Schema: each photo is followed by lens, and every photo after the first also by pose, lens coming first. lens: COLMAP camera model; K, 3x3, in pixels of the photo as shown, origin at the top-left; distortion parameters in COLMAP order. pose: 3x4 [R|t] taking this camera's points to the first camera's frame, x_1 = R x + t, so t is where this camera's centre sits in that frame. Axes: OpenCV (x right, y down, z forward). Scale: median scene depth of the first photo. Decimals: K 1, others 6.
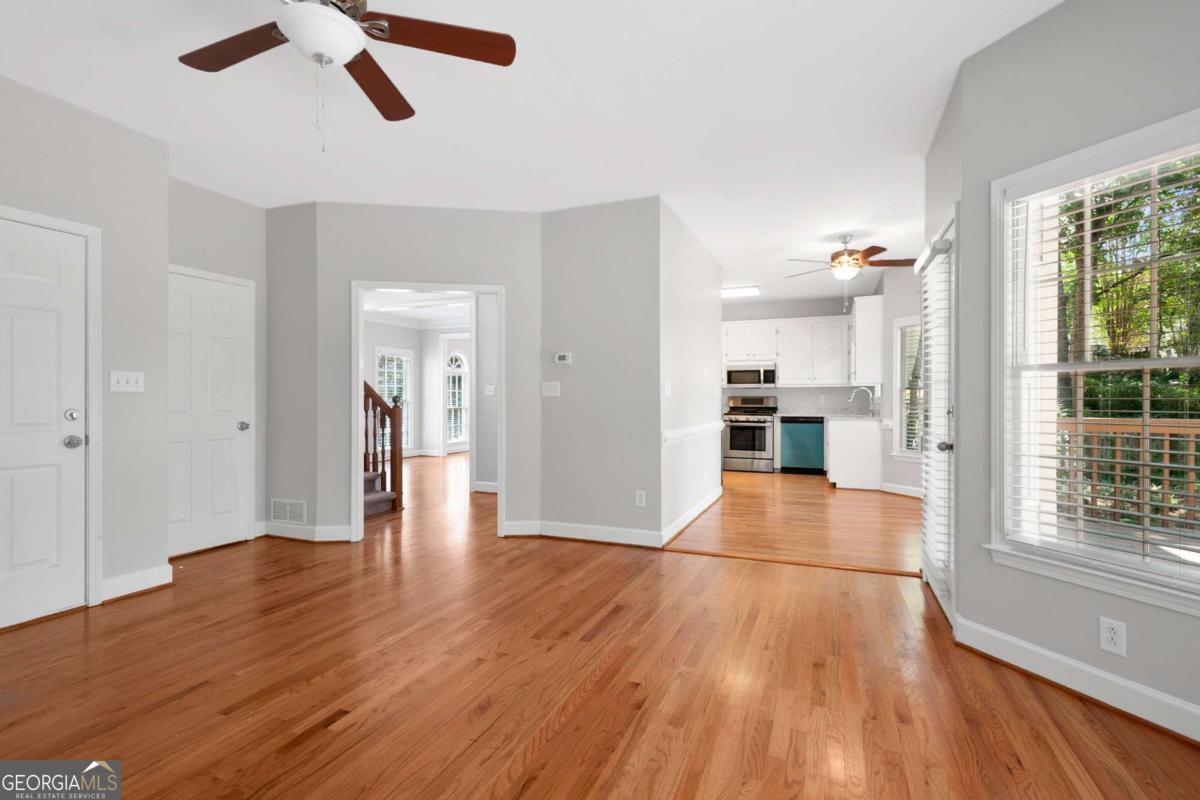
lens RADIAL K [[558.7, 0, 600.1], [0, 558.7, 399.0], [0, 0, 1]] dist [0.010925, -0.000806]
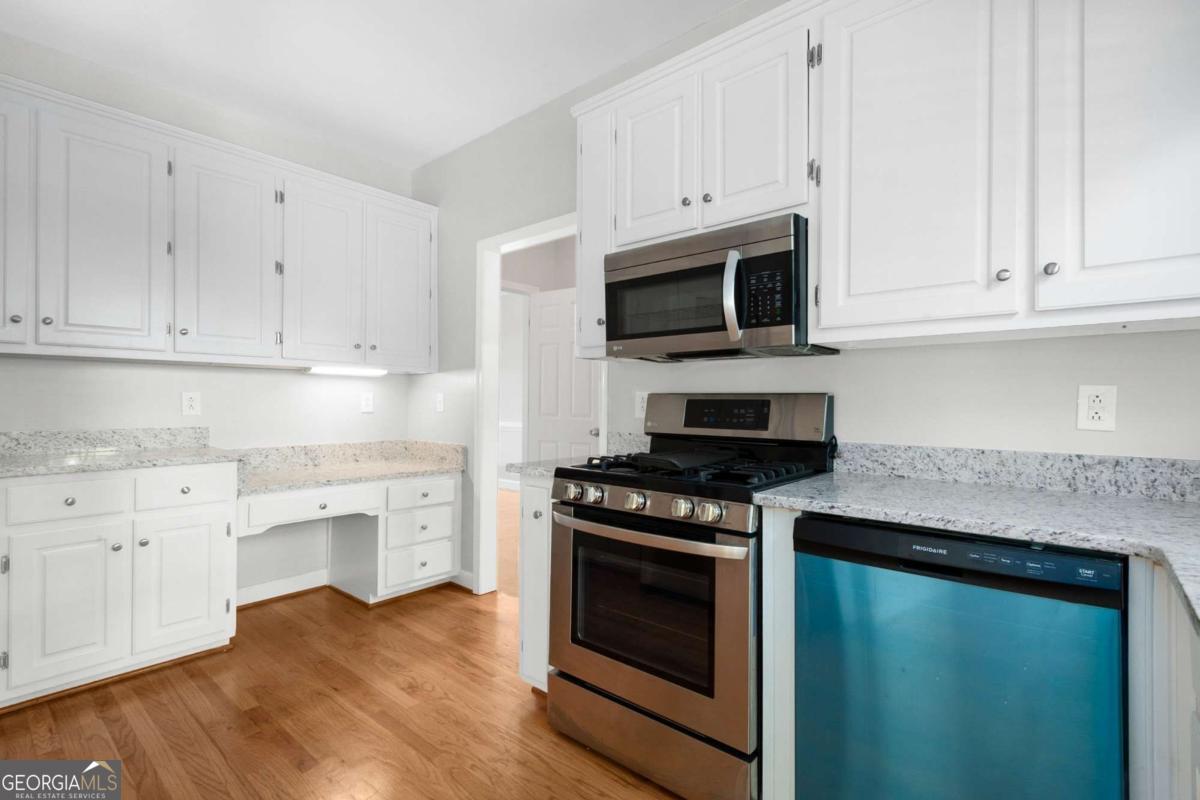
lens RADIAL K [[558.7, 0, 604.0], [0, 558.7, 400.3], [0, 0, 1]] dist [0.010925, -0.000806]
pose [[0.946268, -0.000311, -0.323384, 0.316428], [0.000440, 1.000000, 0.000325, -0.001988], [0.323384, -0.000450, 0.946268, 0.807882]]
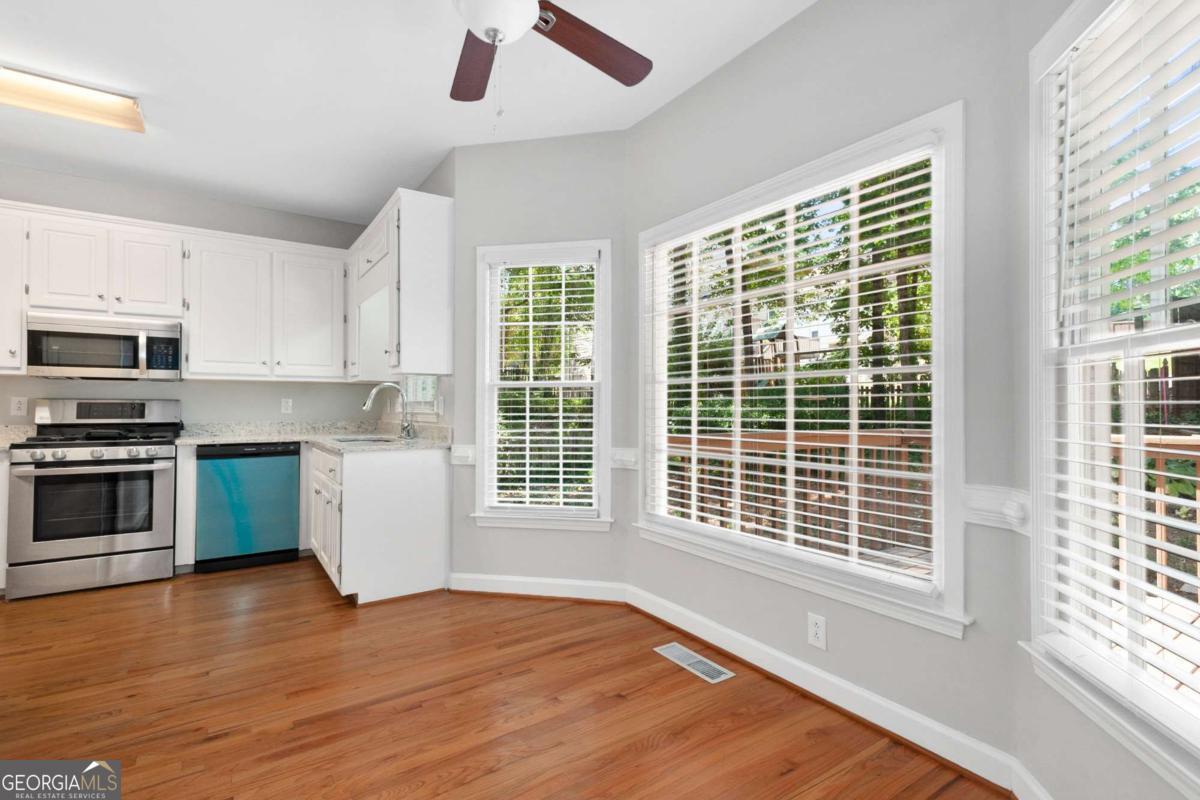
lens RADIAL K [[558.7, 0, 608.4], [0, 558.7, 397.8], [0, 0, 1]] dist [0.010925, -0.000806]
pose [[0.550790, 0.013264, 0.834538, 0.130306], [0.001726, 0.999853, -0.017030, 0.002280], [-0.834642, 0.010821, 0.550686, 0.477551]]
